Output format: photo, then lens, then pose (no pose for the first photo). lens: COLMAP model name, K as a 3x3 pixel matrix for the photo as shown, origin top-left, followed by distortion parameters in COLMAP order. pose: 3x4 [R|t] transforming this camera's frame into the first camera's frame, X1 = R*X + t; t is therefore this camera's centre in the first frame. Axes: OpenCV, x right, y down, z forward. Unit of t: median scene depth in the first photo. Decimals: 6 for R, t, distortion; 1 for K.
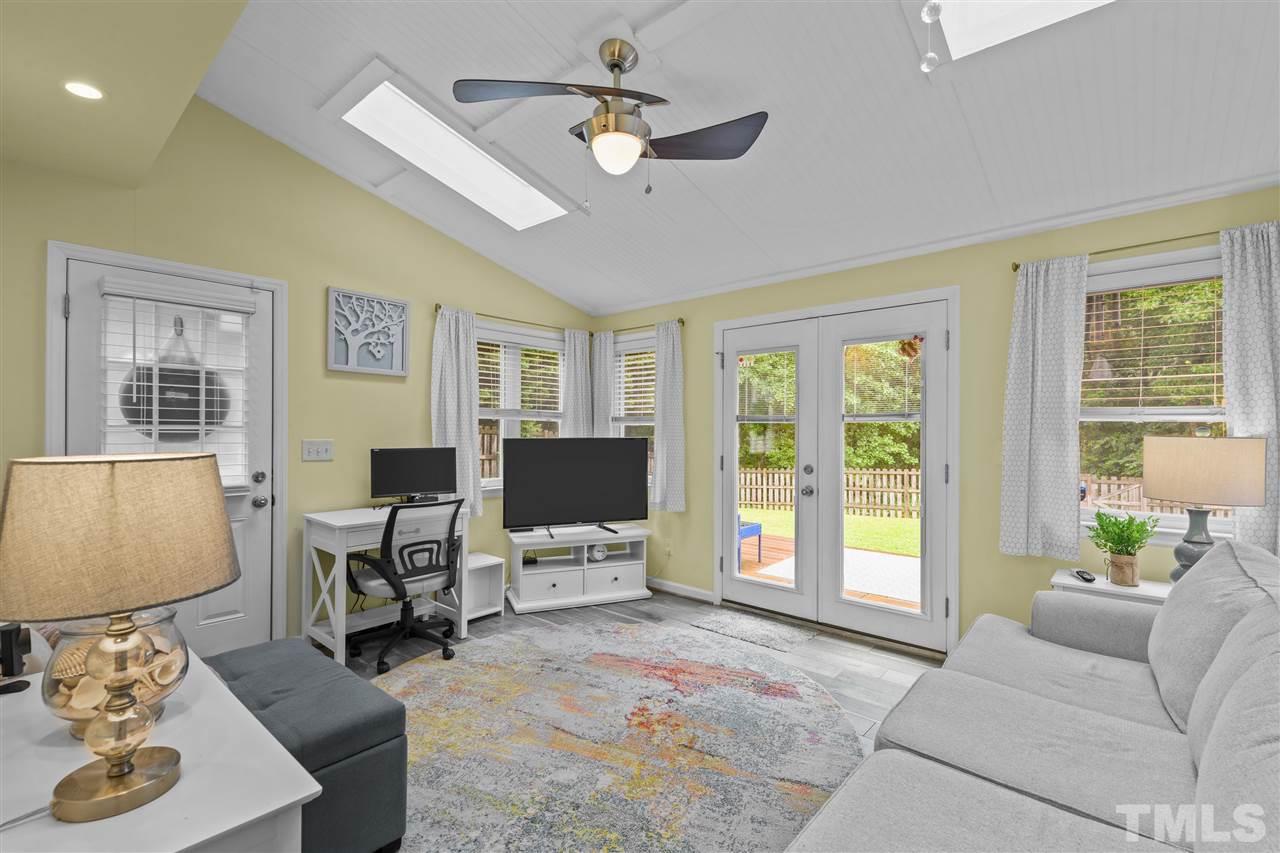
lens RADIAL K [[563.4, 0, 640.9], [0, 563.4, 430.8], [0, 0, 1]] dist [0.009678, -0.000166]
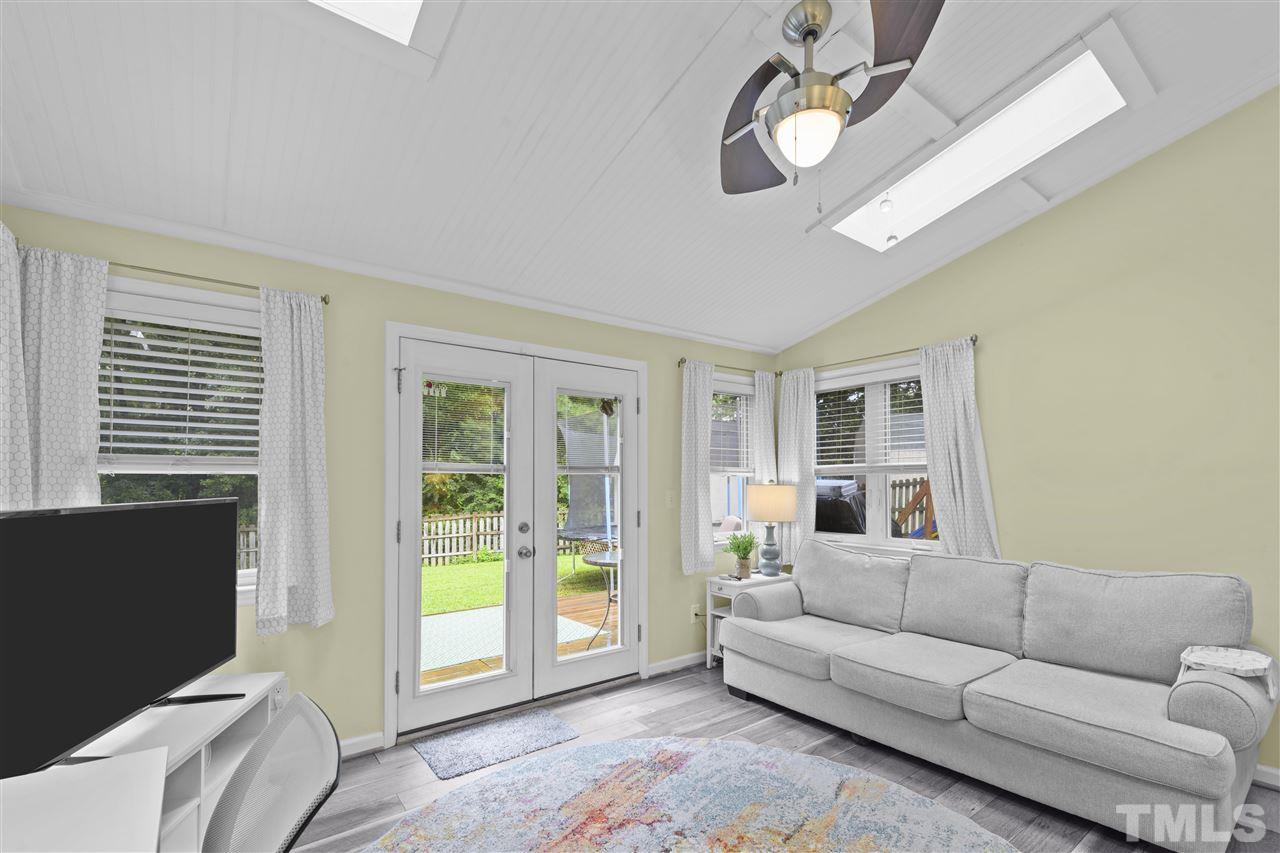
lens RADIAL K [[575.8, 0, 635.9], [0, 575.8, 470.2], [0, 0, 1]] dist [0.009931, -0.000424]
pose [[0.190345, 0.016428, 0.981580, -0.582794], [0.002878, 0.999846, -0.017292, -0.004276], [-0.981713, 0.006117, 0.190268, 0.708812]]
